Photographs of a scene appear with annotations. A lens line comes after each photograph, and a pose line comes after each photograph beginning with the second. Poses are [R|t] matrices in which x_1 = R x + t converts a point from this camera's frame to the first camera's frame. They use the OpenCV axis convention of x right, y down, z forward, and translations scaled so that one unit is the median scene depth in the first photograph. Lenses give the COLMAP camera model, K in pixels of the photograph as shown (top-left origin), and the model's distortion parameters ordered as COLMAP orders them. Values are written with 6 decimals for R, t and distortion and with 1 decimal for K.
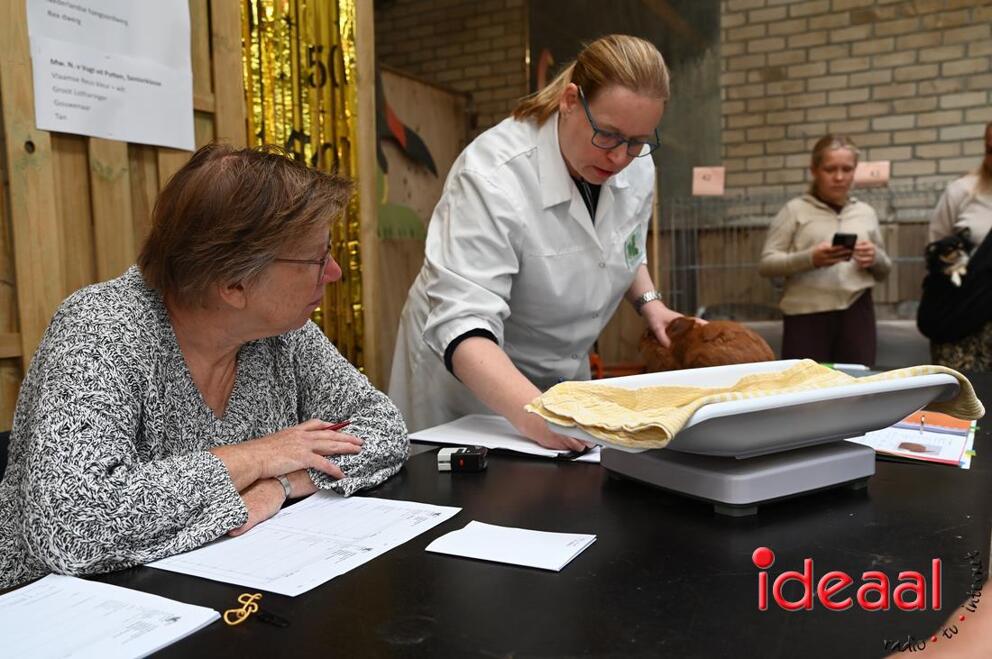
lens RADIAL K [[863.0, 0, 496.0], [0, 863.0, 329.5], [0, 0, 1]] dist [-0.067889, 0.116221]
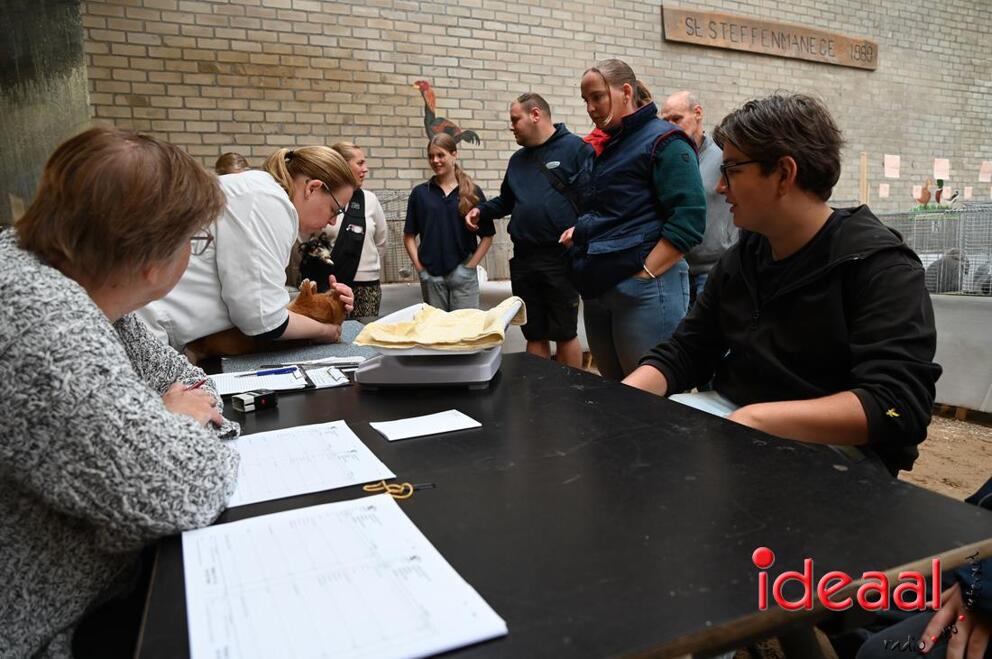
lens RADIAL K [[684.2, 0, 496.0], [0, 684.2, 329.5], [0, 0, 1]] dist [-0.105137, 0.081423]
pose [[0.591632, -0.101464, 0.799798, -0.173784], [0.080077, 0.994539, 0.066934, 0.002936], [-0.802222, 0.024445, 0.596526, 0.038209]]
